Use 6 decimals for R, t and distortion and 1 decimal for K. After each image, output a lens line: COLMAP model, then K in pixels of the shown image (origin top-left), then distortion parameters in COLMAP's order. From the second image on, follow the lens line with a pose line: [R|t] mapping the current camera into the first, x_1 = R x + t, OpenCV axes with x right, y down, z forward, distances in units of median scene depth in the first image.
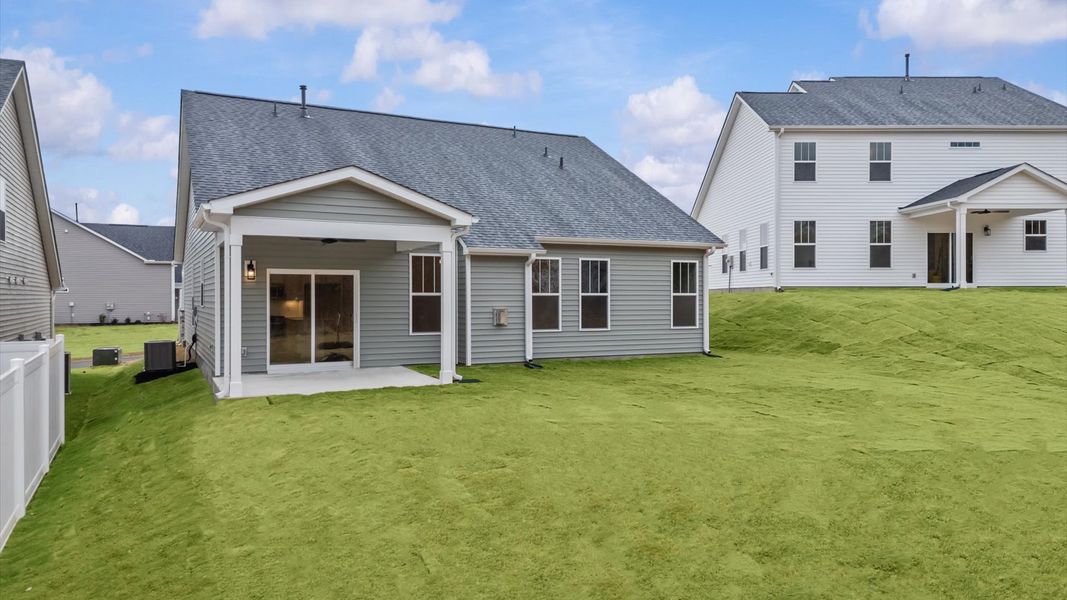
lens RADIAL K [[740.2, 0, 534.9], [0, 740.2, 299.1], [0, 0, 1]] dist [0.036481, -0.004249]
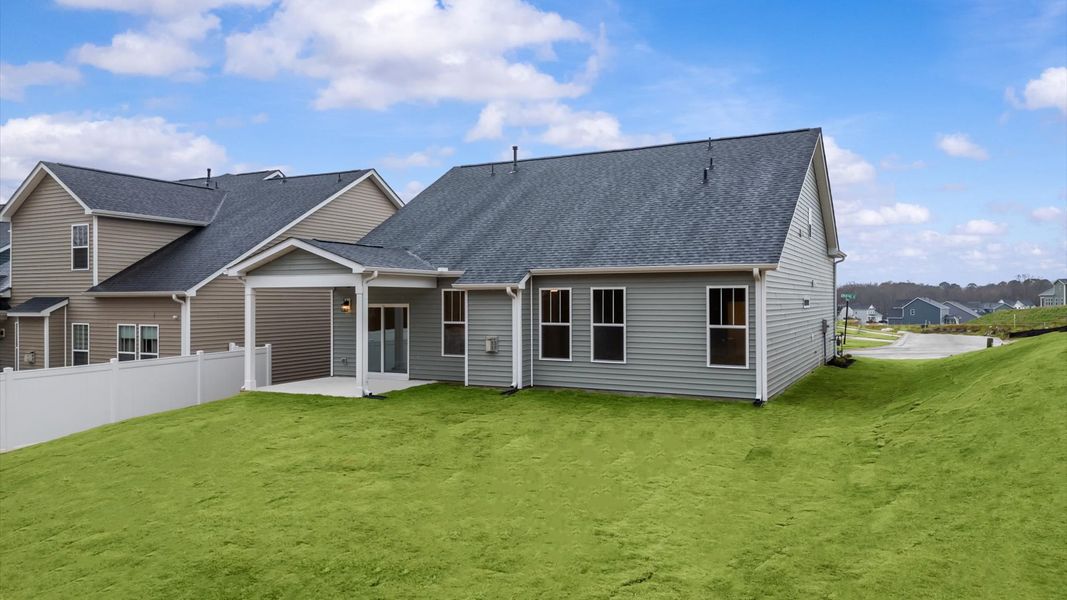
lens RADIAL K [[740.2, 0, 526.1], [0, 740.2, 297.2], [0, 0, 1]] dist [0.036481, -0.004249]
pose [[0.572826, -0.002481, -0.819673, 0.804736], [0.000595, 0.999996, -0.002611, -0.039905], [0.819677, 0.001008, 0.572826, 0.363949]]
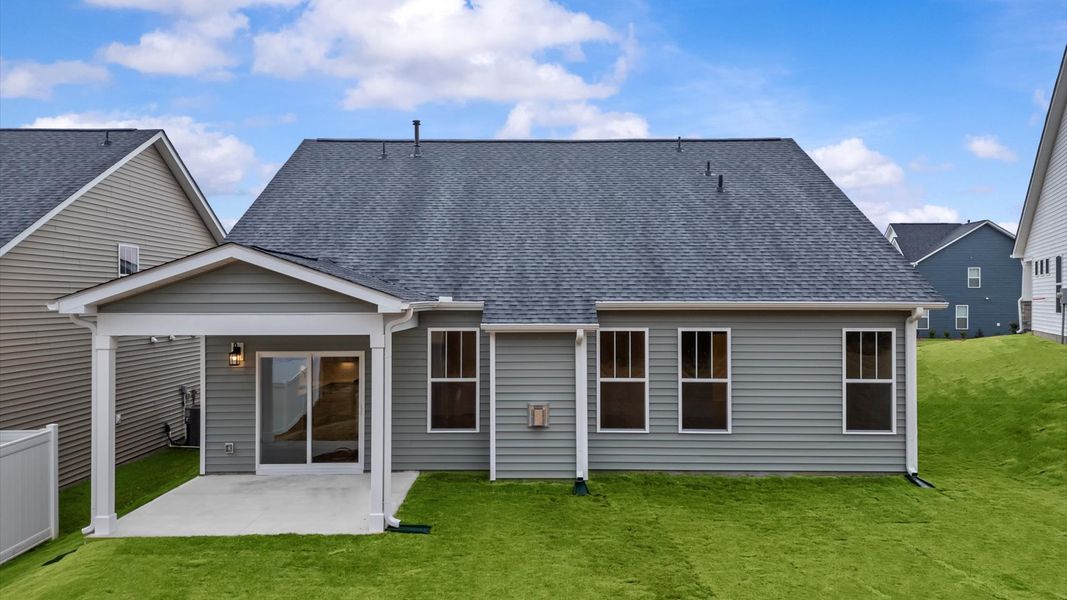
lens RADIAL K [[740.2, 0, 528.2], [0, 740.2, 294.0], [0, 0, 1]] dist [0.036481, -0.004249]
pose [[0.888602, -0.001372, -0.458676, 0.252529], [-0.001981, 0.999975, -0.006829, -0.082146], [0.458674, 0.006977, 0.888577, 0.307701]]
